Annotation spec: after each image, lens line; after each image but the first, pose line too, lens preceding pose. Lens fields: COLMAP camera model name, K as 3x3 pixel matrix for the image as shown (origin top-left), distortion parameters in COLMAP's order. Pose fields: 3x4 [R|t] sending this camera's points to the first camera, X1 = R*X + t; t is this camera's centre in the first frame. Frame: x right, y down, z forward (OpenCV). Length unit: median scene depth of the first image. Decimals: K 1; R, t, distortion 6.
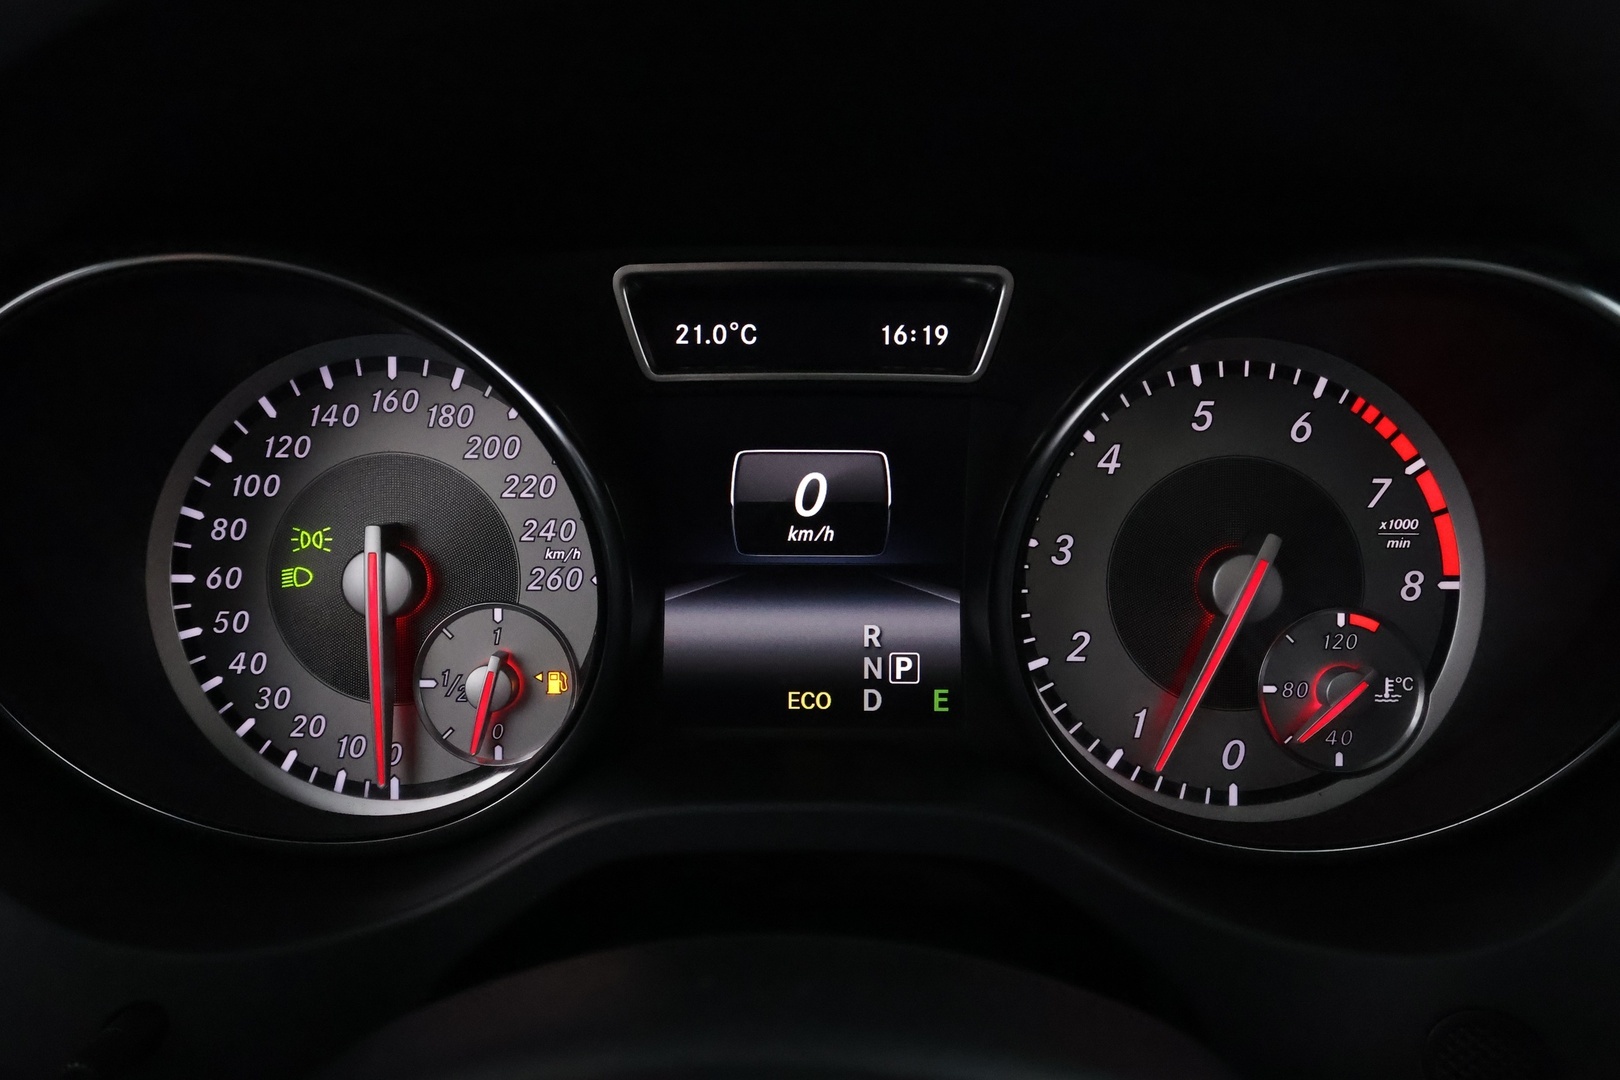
lens RADIAL K [[1263.4, 0, 813.3], [0, 1263.4, 544.3], [0, 0, 1]] dist [-0.003174, -0.000551]
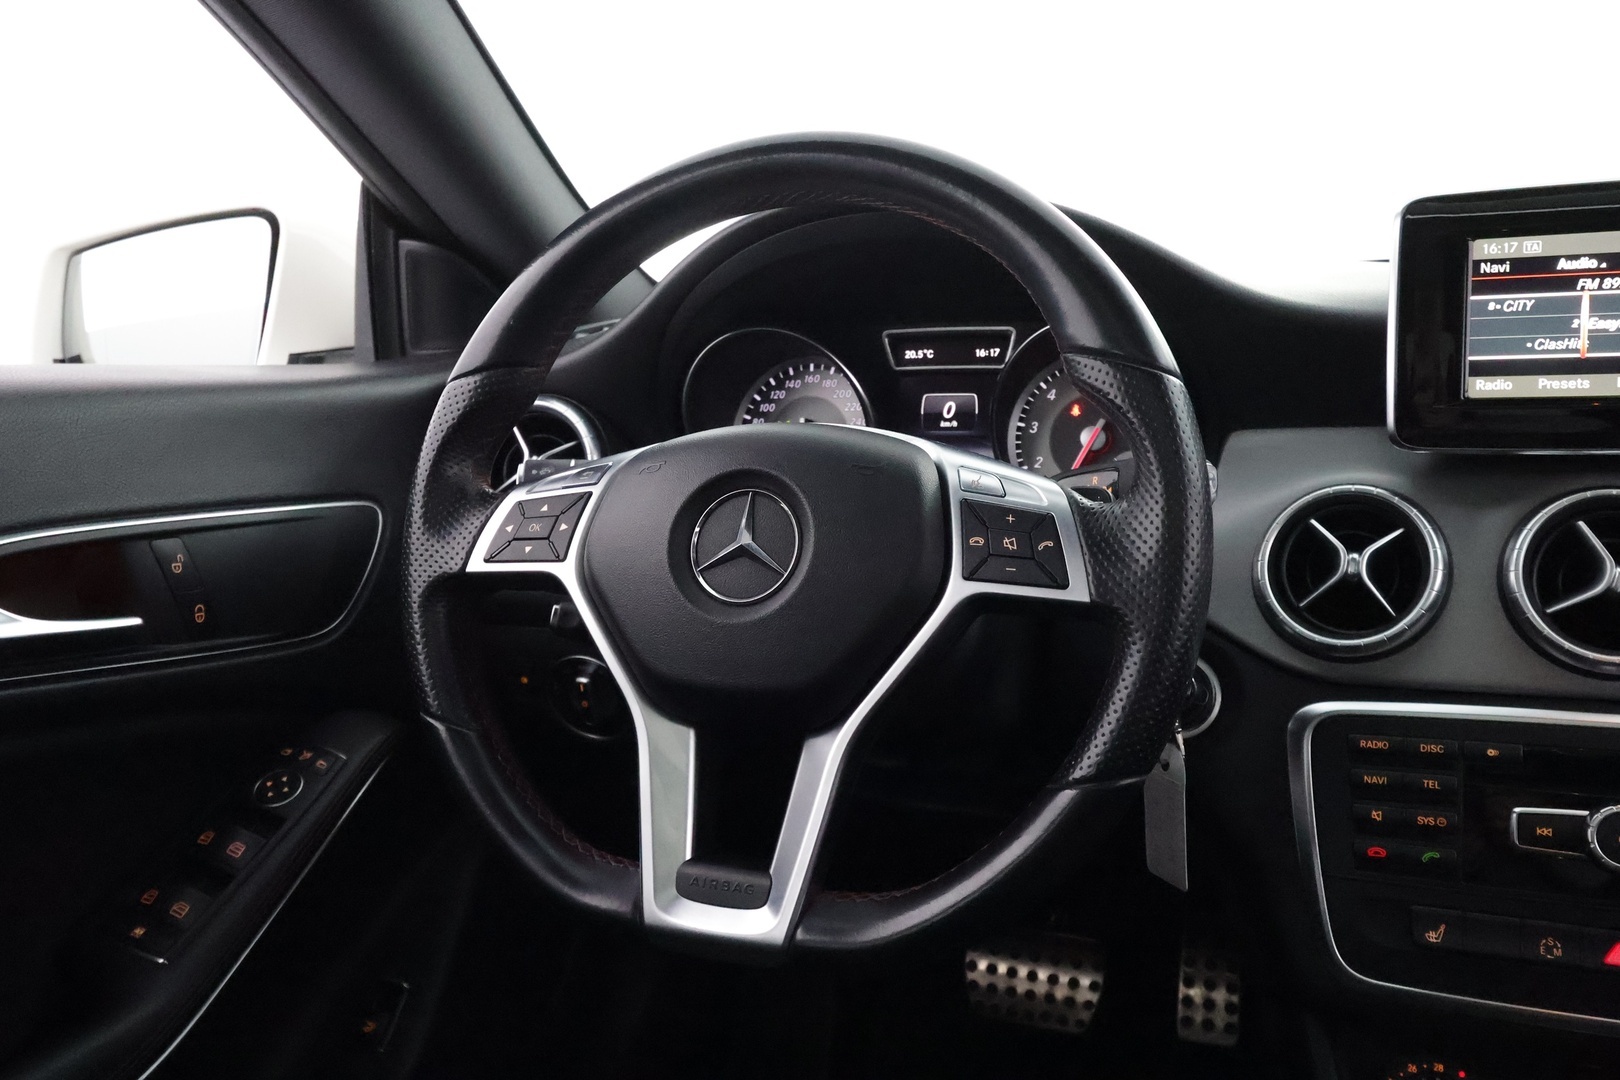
lens RADIAL K [[1263.4, 0, 813.3], [0, 1263.4, 544.3], [0, 0, 1]] dist [-0.003174, -0.000551]
pose [[0.933002, 0.028789, -0.358718, 0.742972], [-0.053229, 0.996871, -0.058441, 0.445335], [0.355913, 0.073620, 0.931615, -1.724822]]
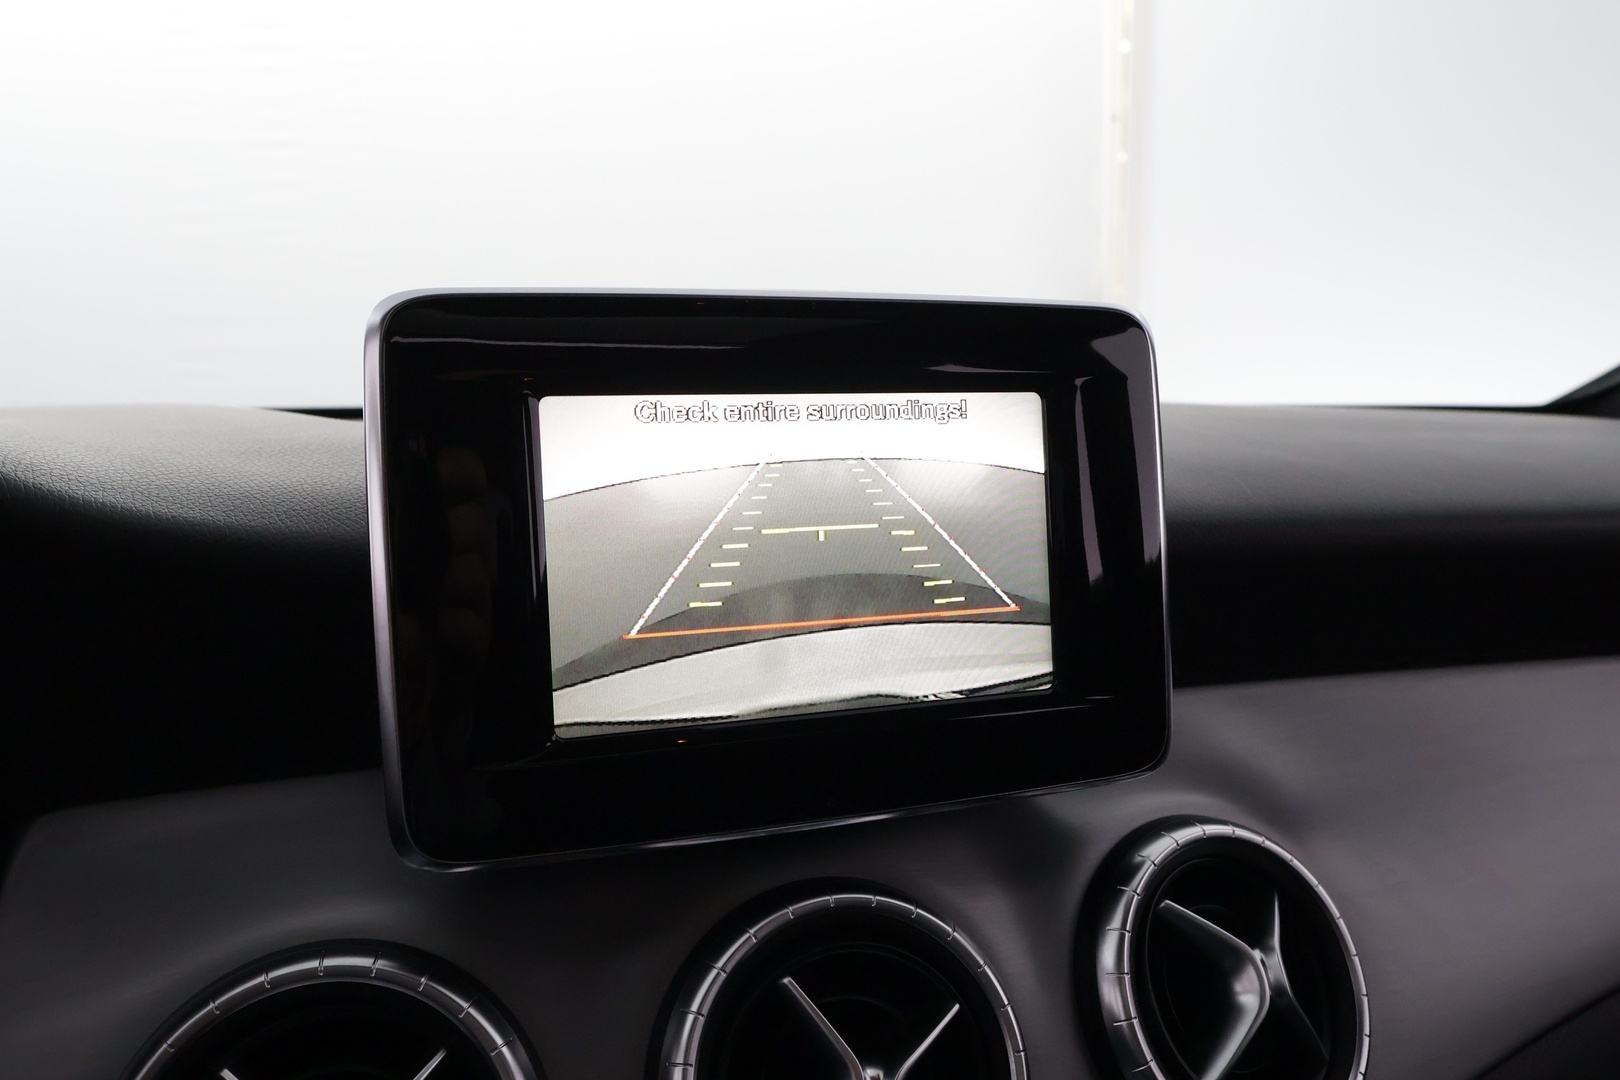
lens RADIAL K [[1263.4, 0, 813.3], [0, 1263.4, 544.3], [0, 0, 1]] dist [-0.003174, -0.000551]
pose [[0.930073, -0.042118, 0.364953, 0.838584], [0.099739, 0.985044, -0.140503, 0.027507], [-0.353577, 0.167078, 0.920363, -0.360999]]
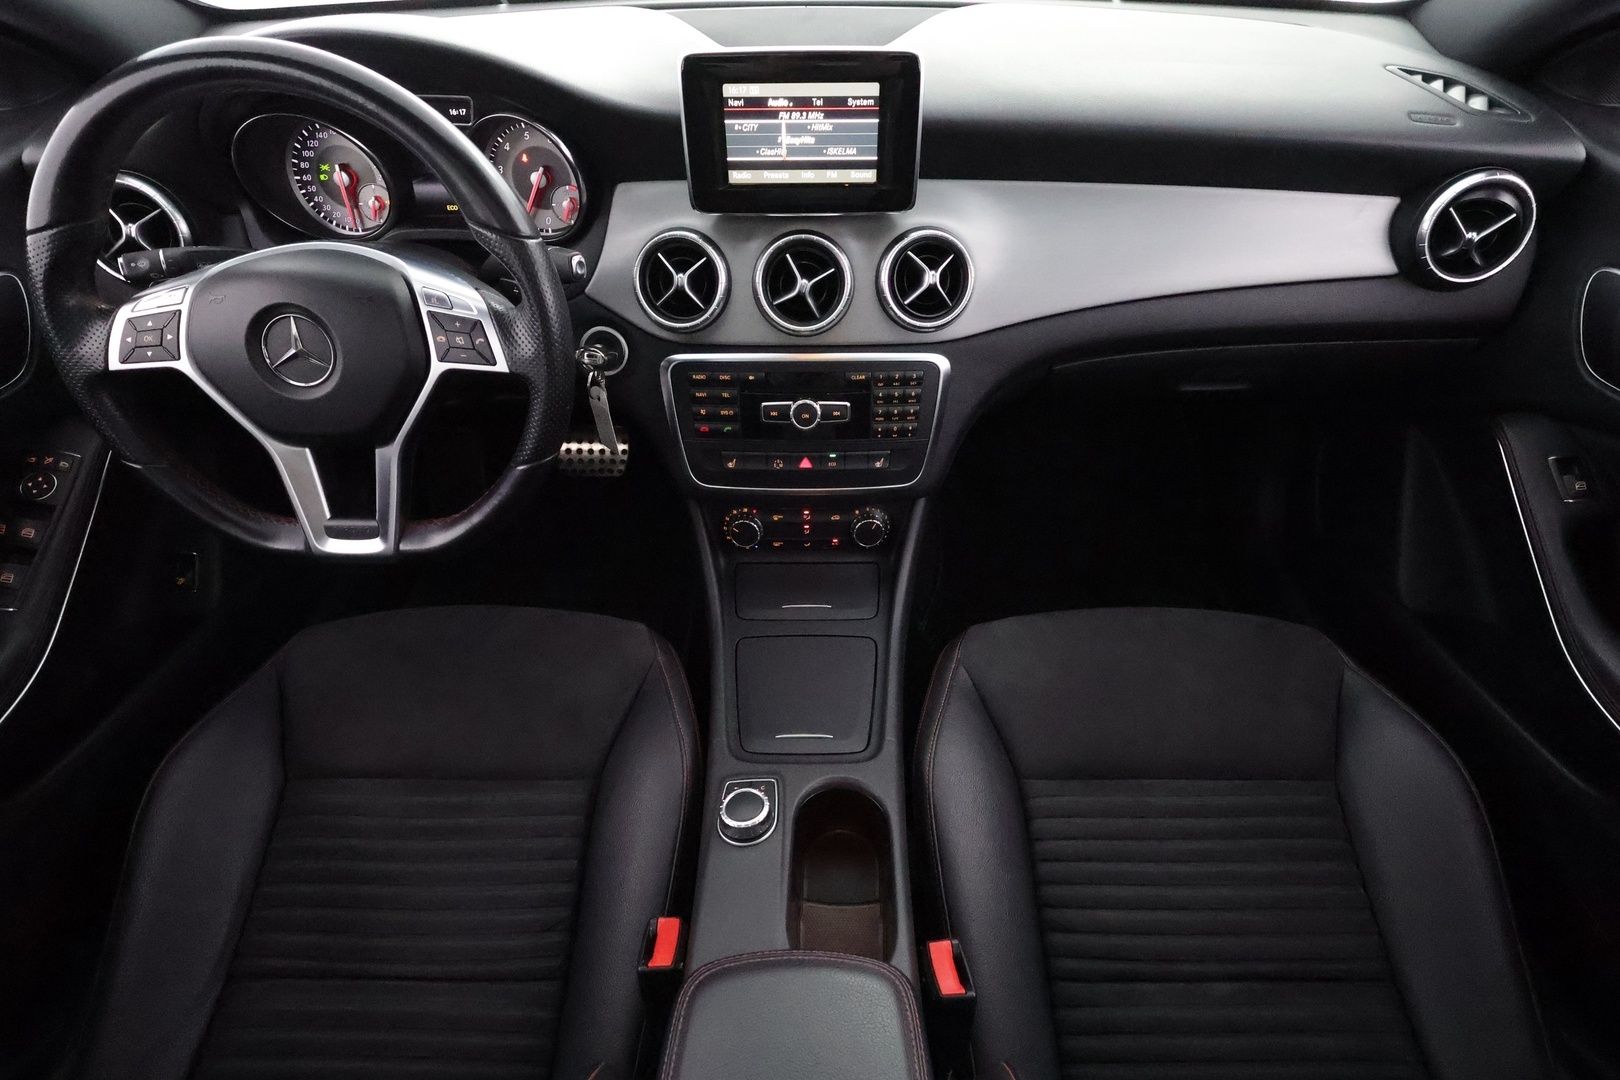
lens RADIAL K [[805.4, 0, 817.2], [0, 805.4, 541.8], [0, 0, 1]] dist [-0.005183, -0.000842]
pose [[0.999964, -0.004514, 0.007131, 1.238976], [0.000579, 0.879639, 0.475641, -0.180343], [-0.008420, -0.475620, 0.879611, -1.995840]]
